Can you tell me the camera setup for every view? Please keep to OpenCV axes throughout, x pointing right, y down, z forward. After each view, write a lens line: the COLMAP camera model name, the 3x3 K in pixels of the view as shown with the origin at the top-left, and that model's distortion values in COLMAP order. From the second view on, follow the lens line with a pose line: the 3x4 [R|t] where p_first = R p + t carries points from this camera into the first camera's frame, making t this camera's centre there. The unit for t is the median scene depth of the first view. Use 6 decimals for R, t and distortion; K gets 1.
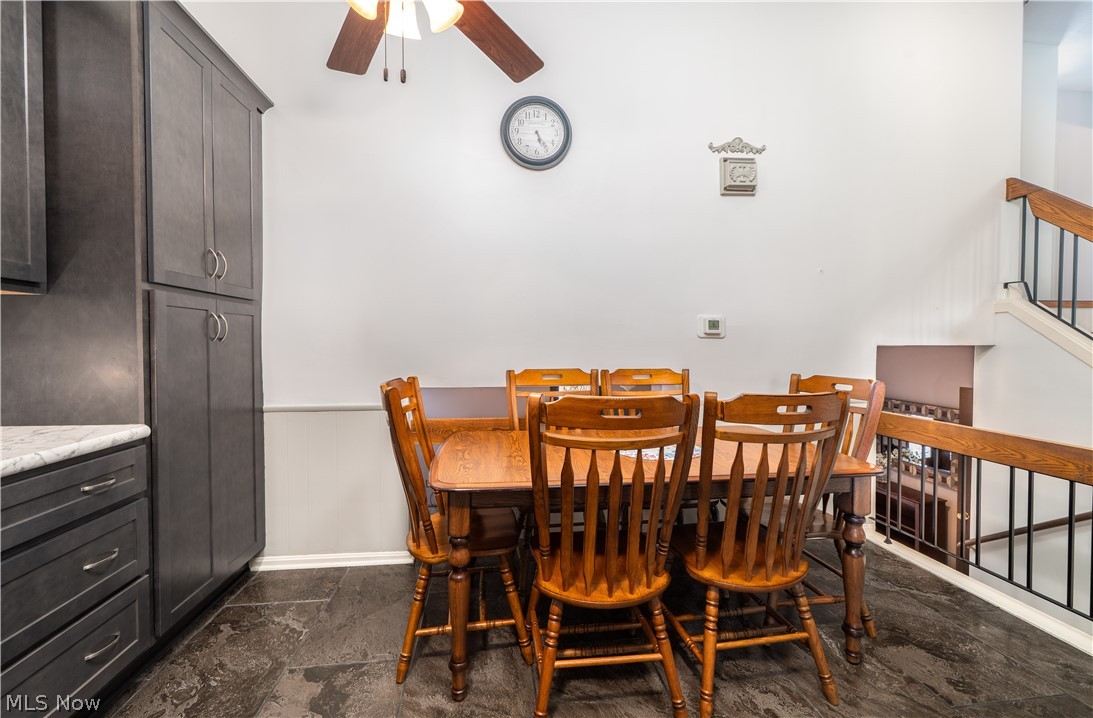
lens RADIAL K [[445.8, 0, 545.8], [0, 445.8, 354.7], [0, 0, 1]] dist [0.001876, -0.000009]
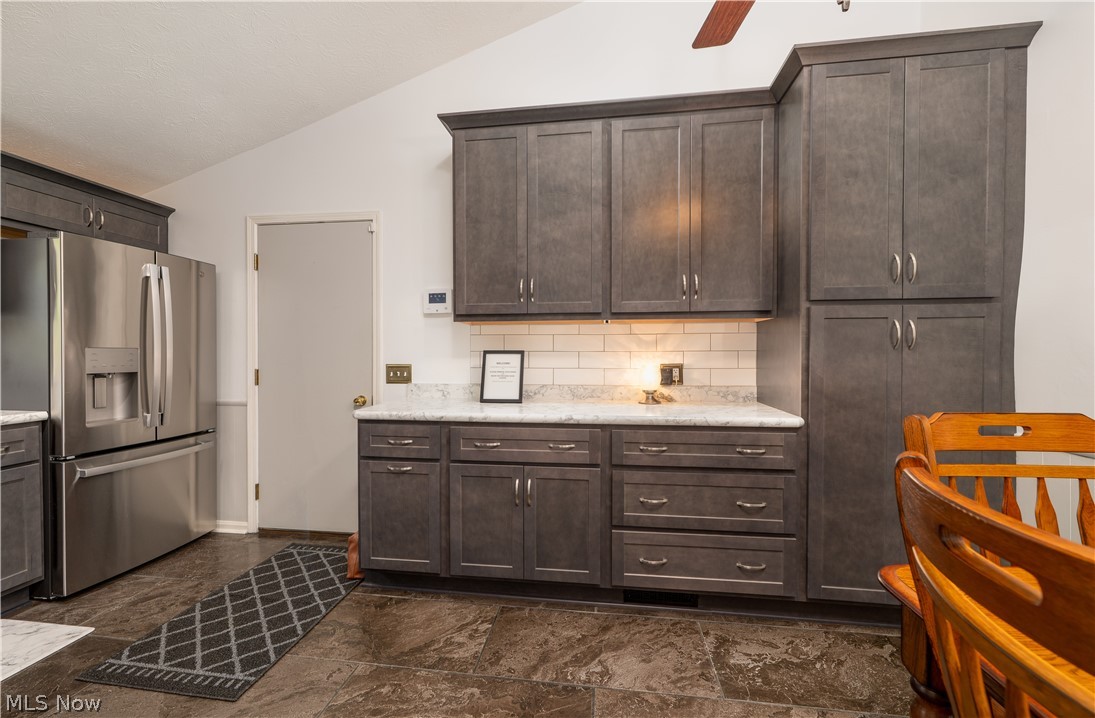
lens RADIAL K [[457.6, 0, 546.4], [0, 457.6, 355.2], [0, 0, 1]] dist [0.000809, 0.000039]
pose [[-0.258563, 0.010617, -0.965936, 0.497756], [-0.020222, 0.999661, 0.016400, -0.021148], [0.965783, 0.023774, -0.258261, 0.641960]]
